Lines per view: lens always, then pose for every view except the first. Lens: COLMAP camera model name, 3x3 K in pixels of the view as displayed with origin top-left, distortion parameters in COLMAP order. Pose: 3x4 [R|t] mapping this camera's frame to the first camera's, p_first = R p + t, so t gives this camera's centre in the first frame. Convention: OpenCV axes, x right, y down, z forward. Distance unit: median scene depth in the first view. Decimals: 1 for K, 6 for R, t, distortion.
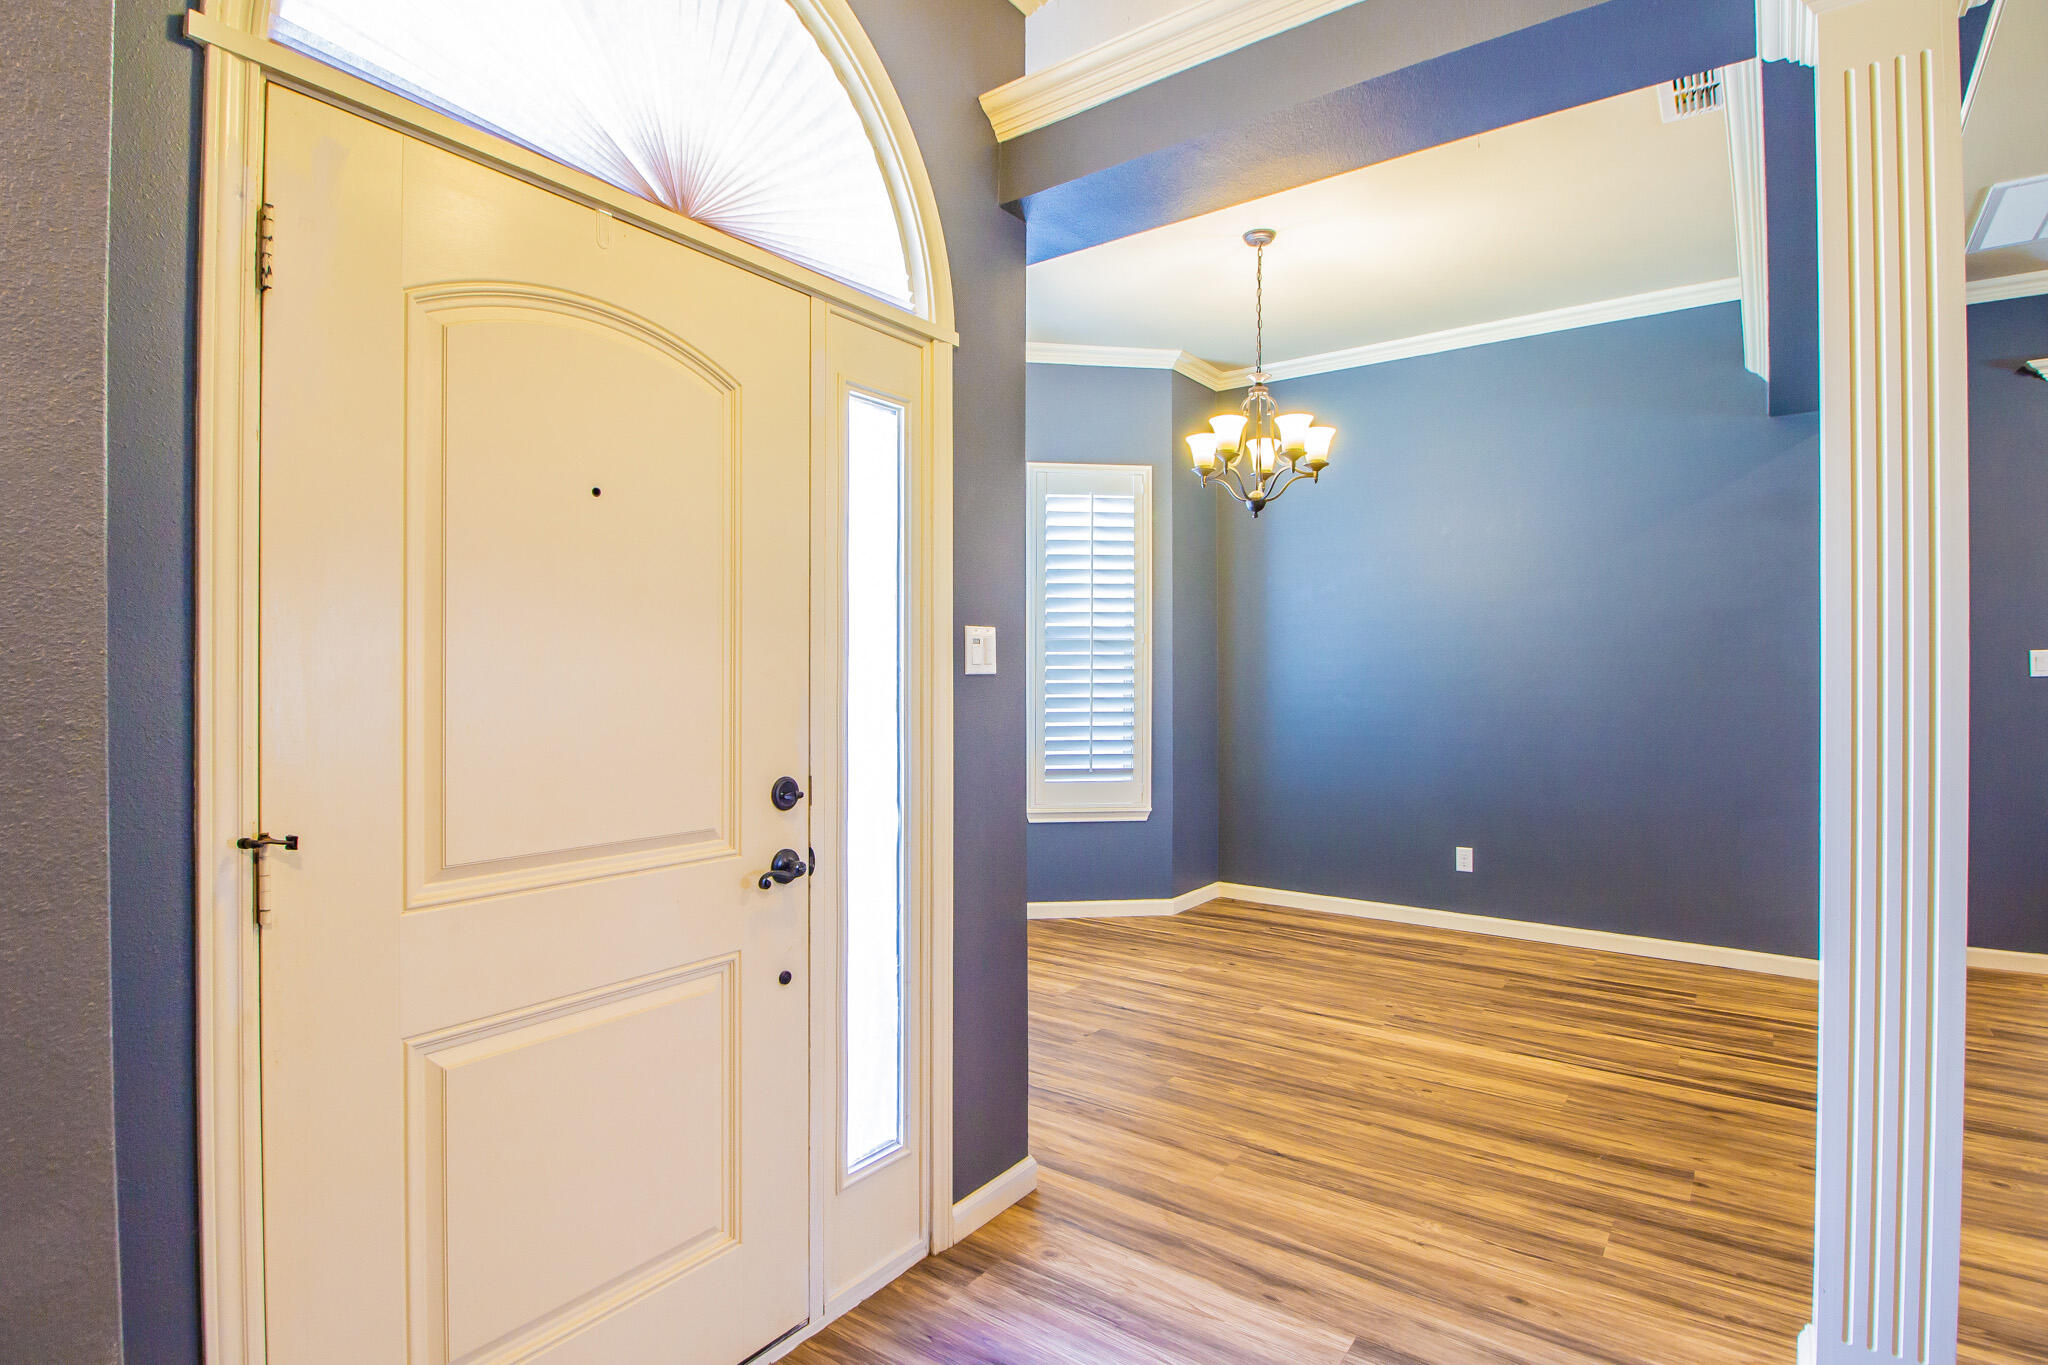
lens RADIAL K [[1027.2, 0, 1018.0], [0, 1027.2, 676.8], [0, 0, 1]] dist [0.003167, -0.013137]
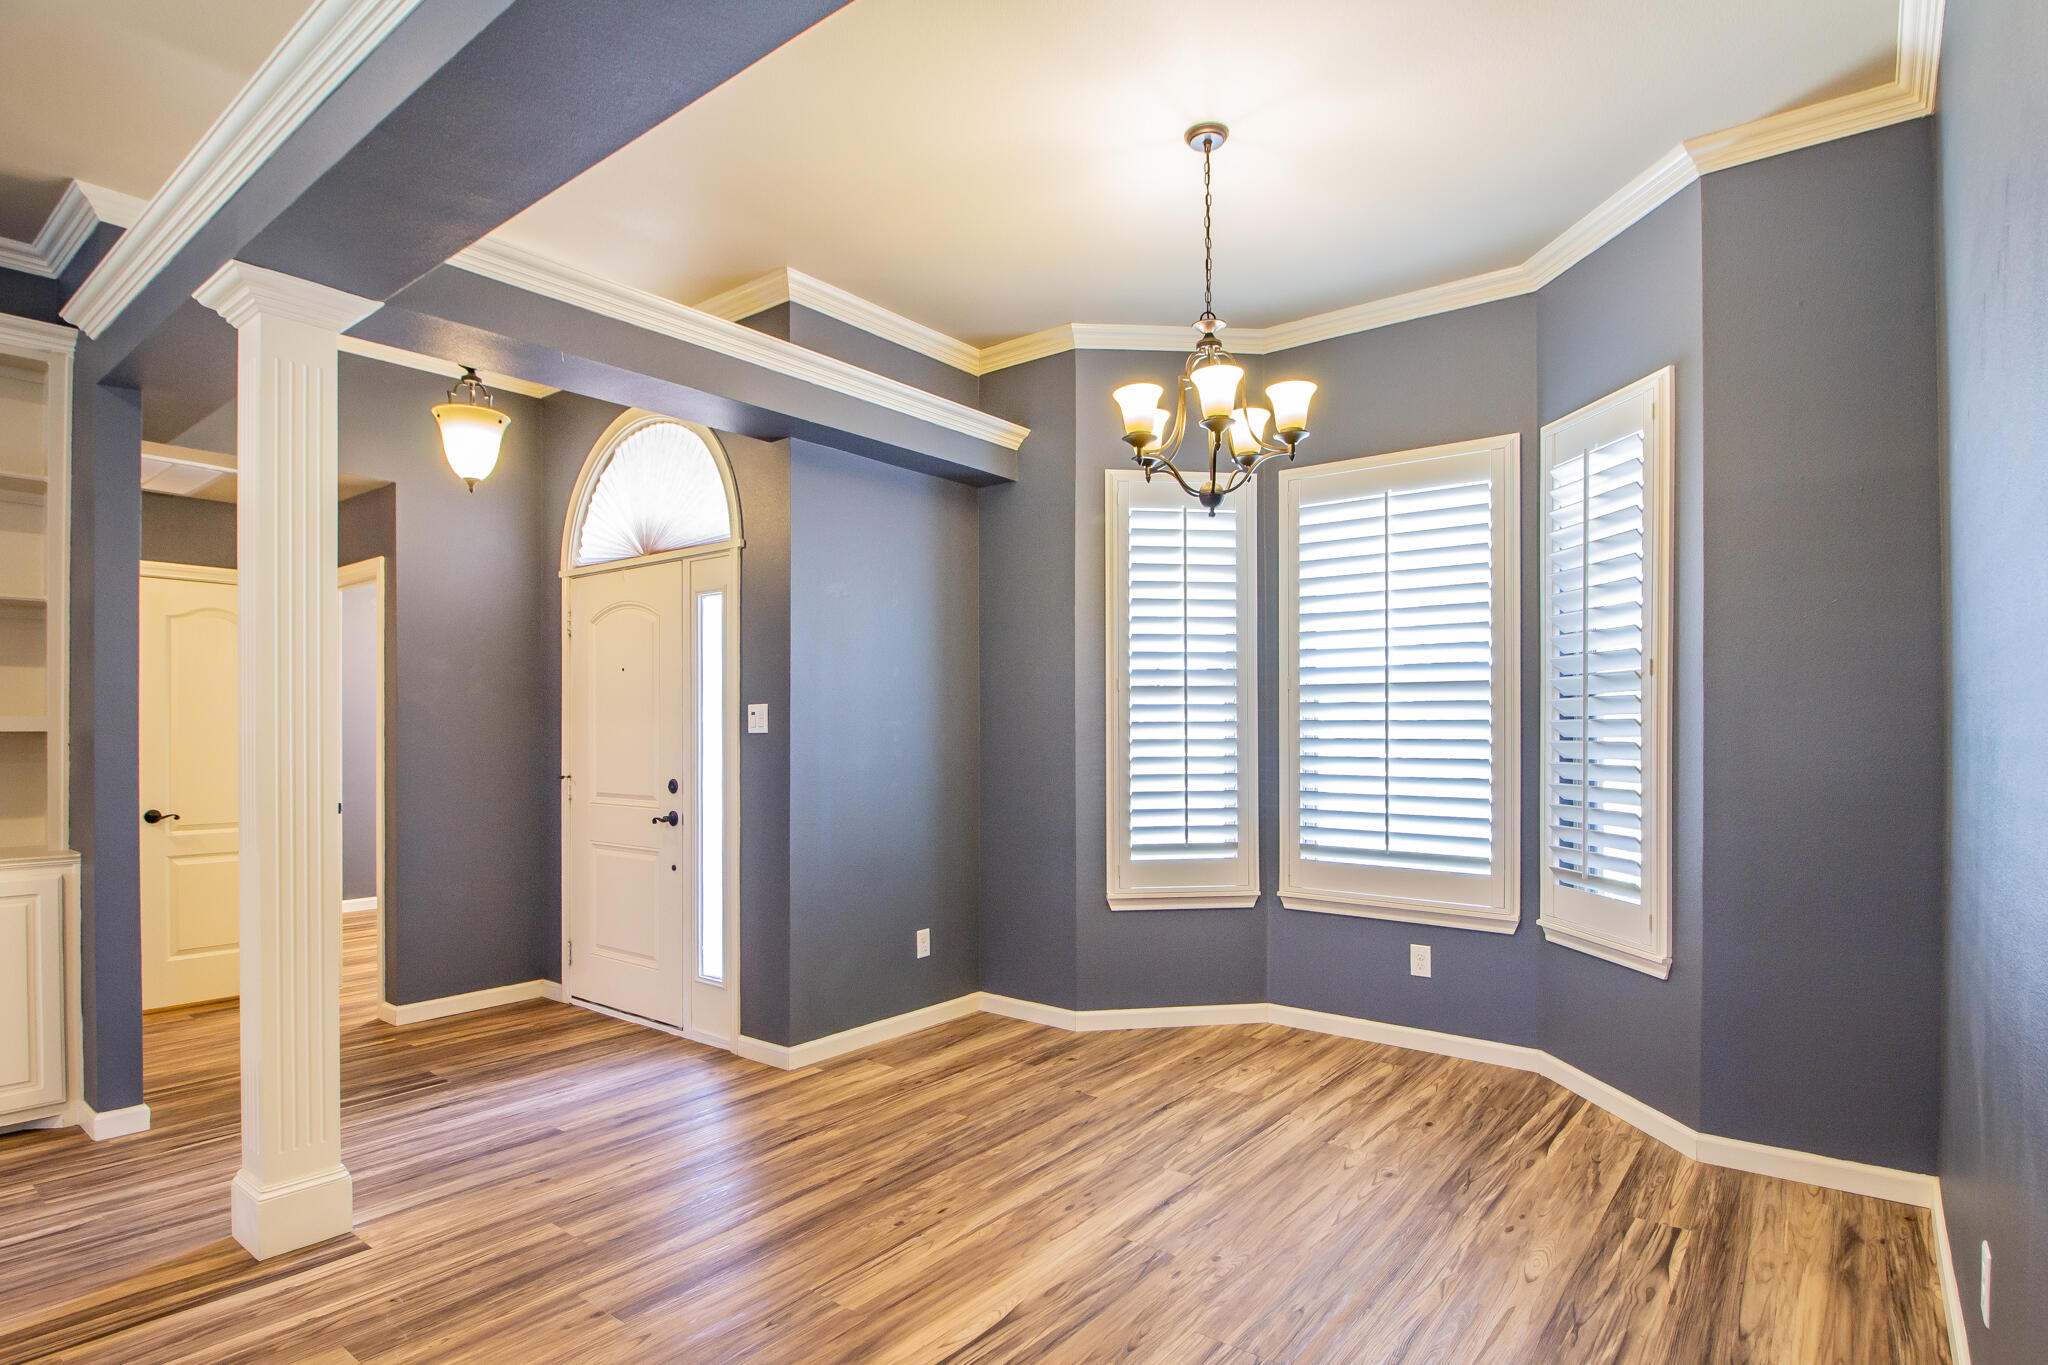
lens RADIAL K [[1050.2, 0, 1029.4], [0, 1050.2, 734.1], [0, 0, 1]] dist [0.000691, -0.015152]
pose [[-0.031584, 0.000470, -0.999501, 1.468758], [0.000936, 0.999999, 0.000440, -0.000949], [0.999501, -0.000922, -0.031584, 1.323182]]
